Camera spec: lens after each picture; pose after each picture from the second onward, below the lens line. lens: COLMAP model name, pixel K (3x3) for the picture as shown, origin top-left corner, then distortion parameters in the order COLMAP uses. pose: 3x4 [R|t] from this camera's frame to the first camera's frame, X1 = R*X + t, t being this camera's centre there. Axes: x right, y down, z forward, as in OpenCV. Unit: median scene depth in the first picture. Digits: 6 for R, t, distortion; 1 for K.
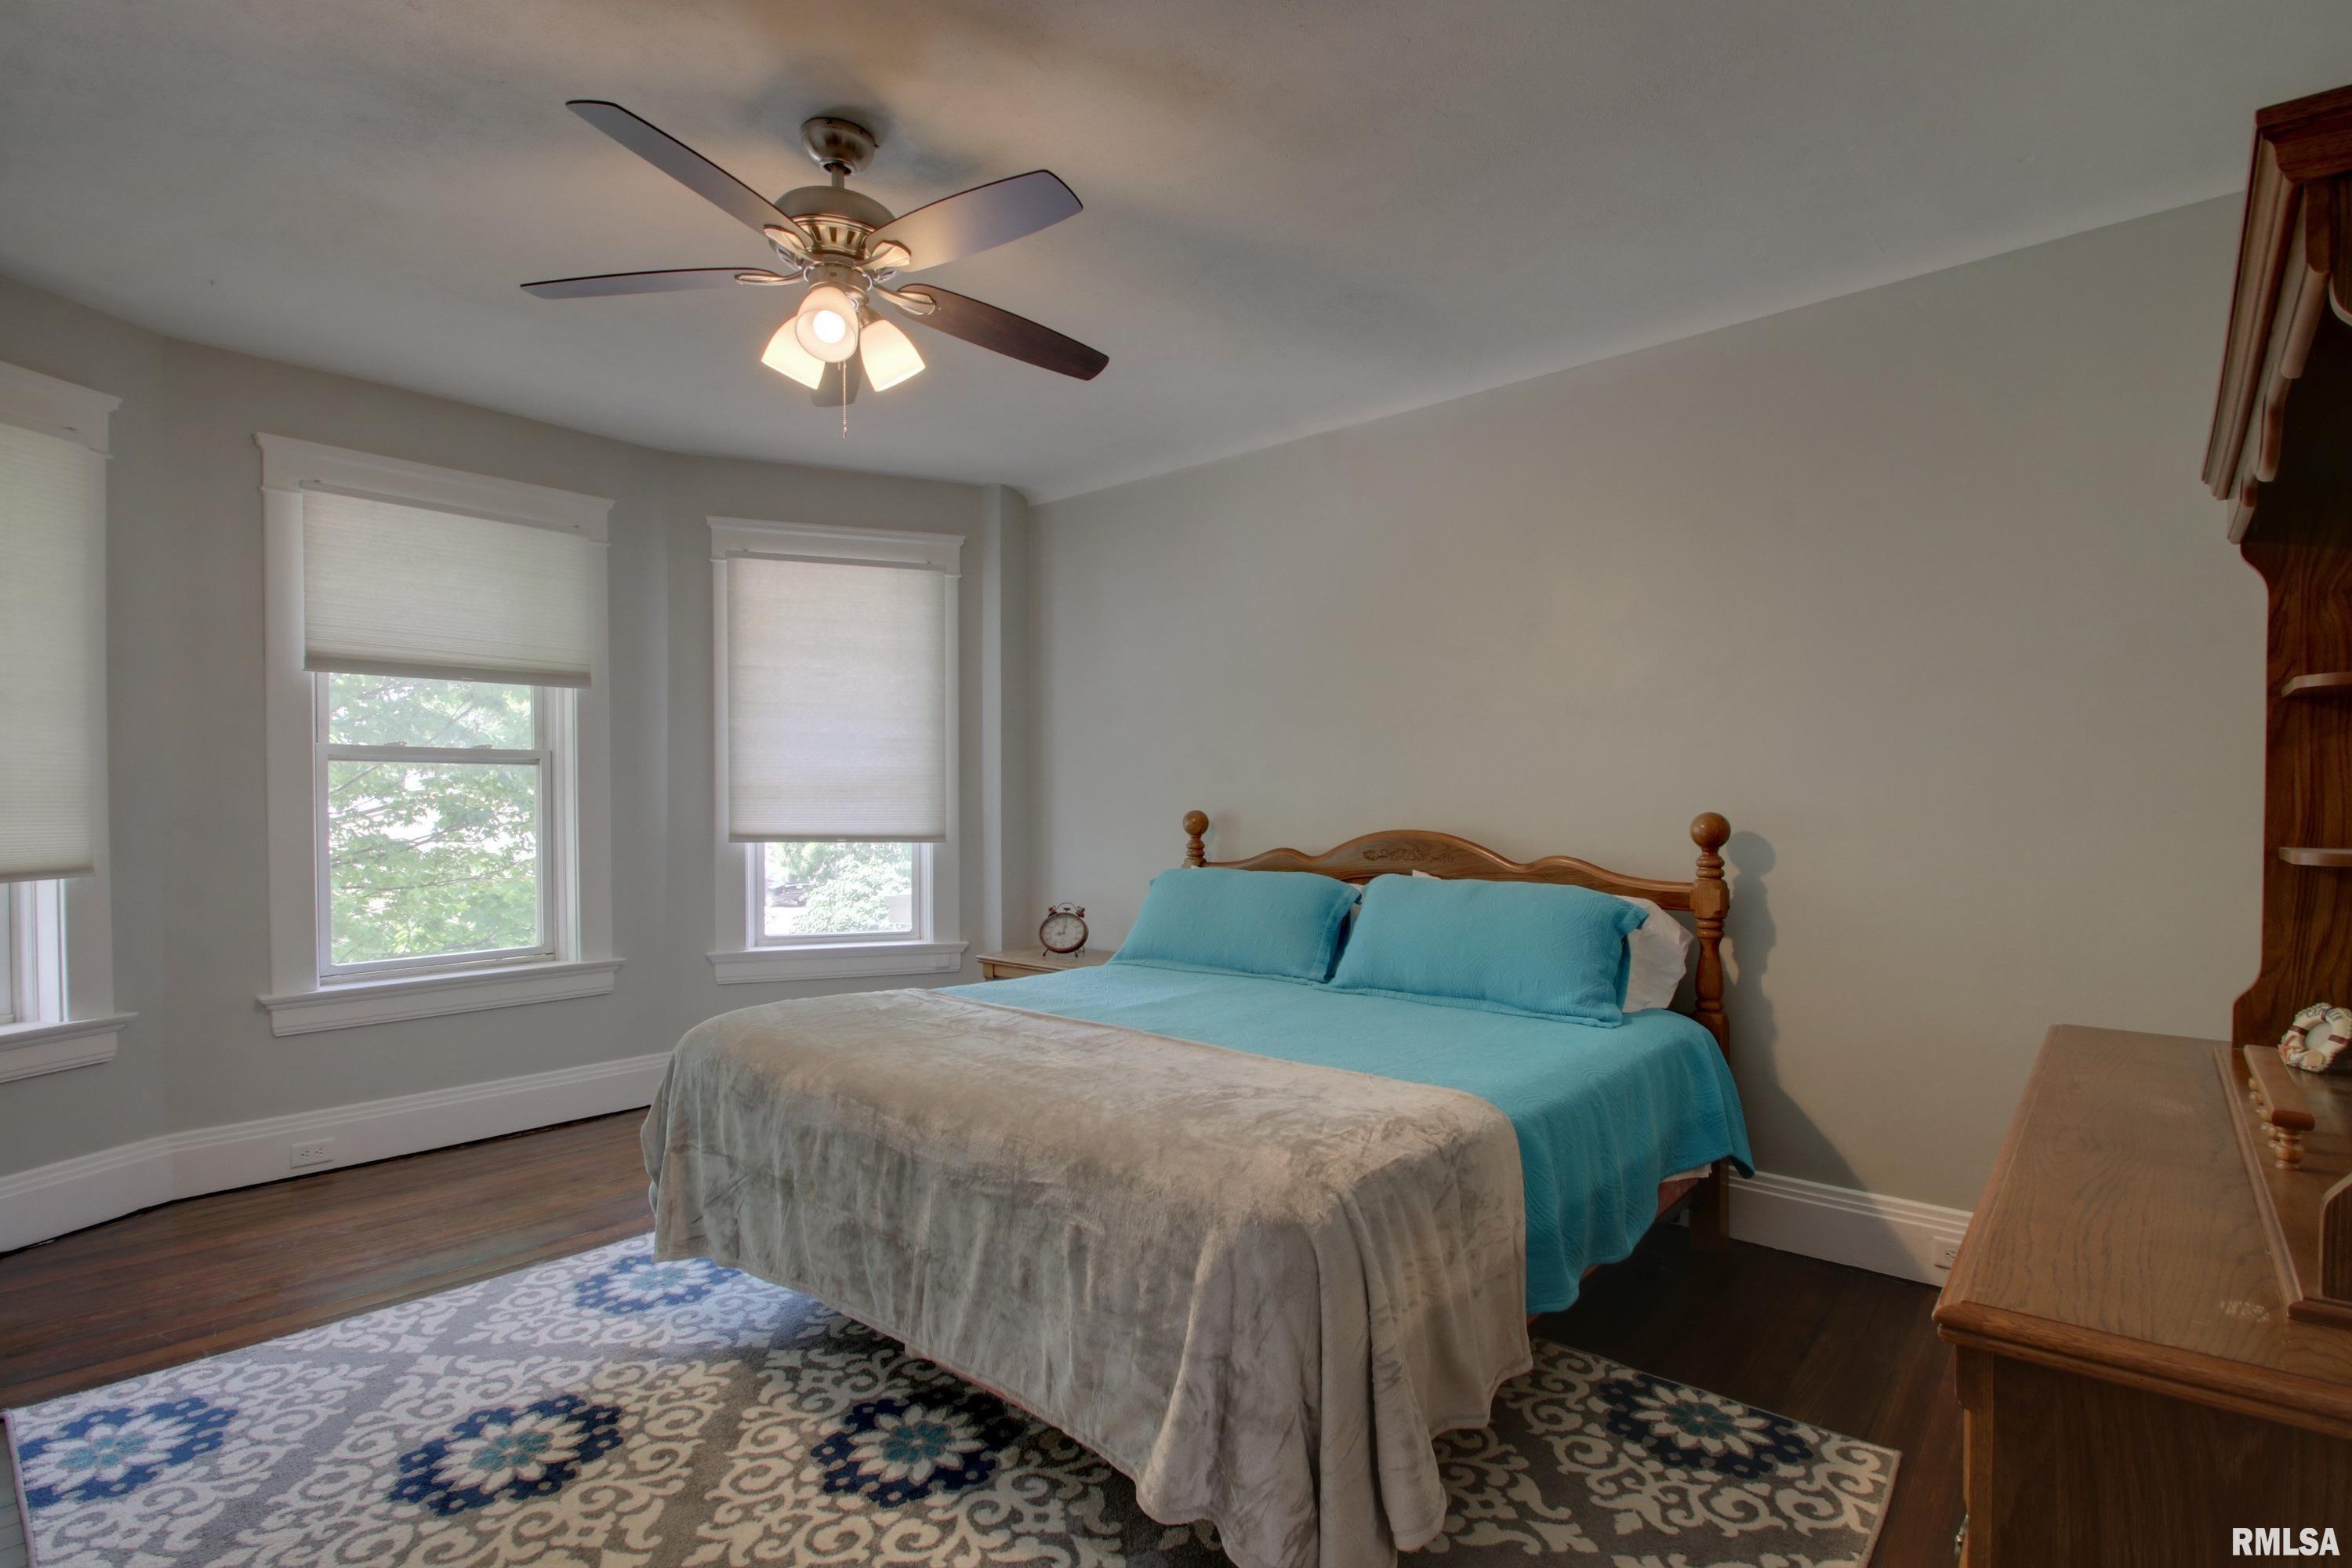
lens RADIAL K [[1125.6, 0, 1195.4], [0, 1125.6, 799.3], [0, 0, 1]] dist [0.004210, -0.012759]
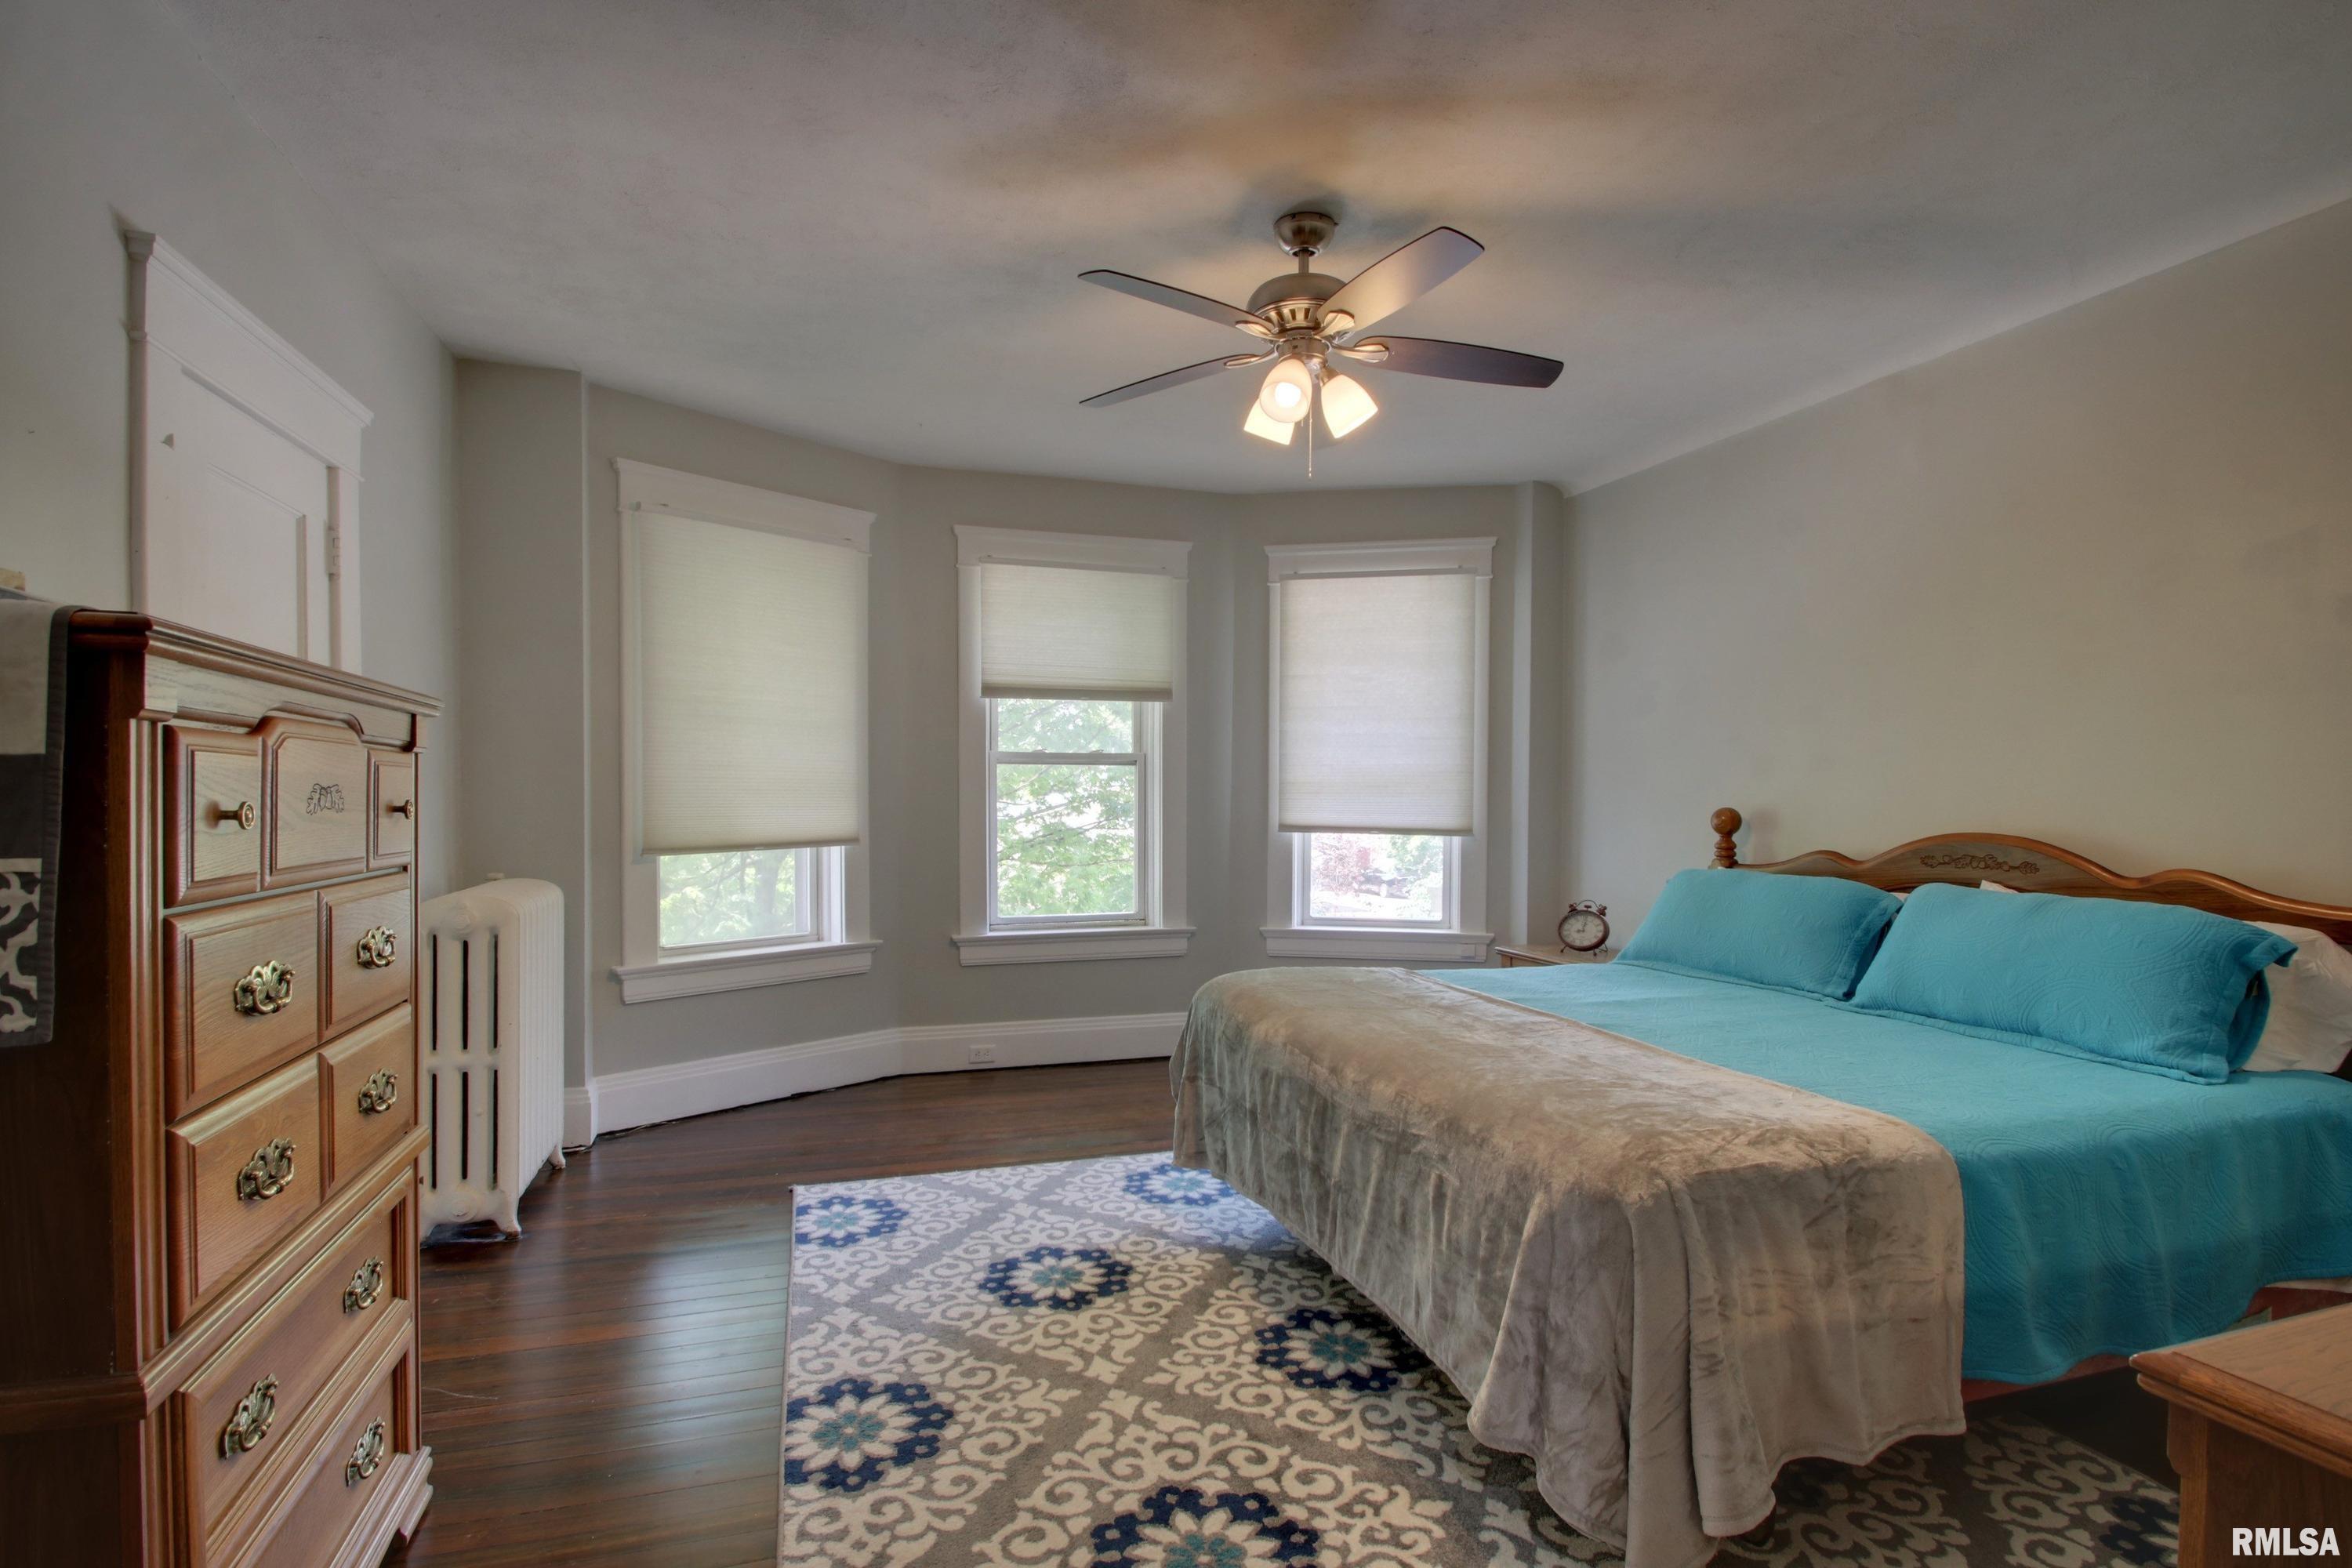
lens RADIAL K [[1125.6, 0, 1157.0], [0, 1125.6, 800.3], [0, 0, 1]] dist [0.004210, -0.012759]
pose [[0.851162, 0.006301, -0.524866, 0.175982], [-0.003254, 0.999972, 0.006729, -0.002157], [0.524894, -0.004020, 0.851158, -0.076859]]
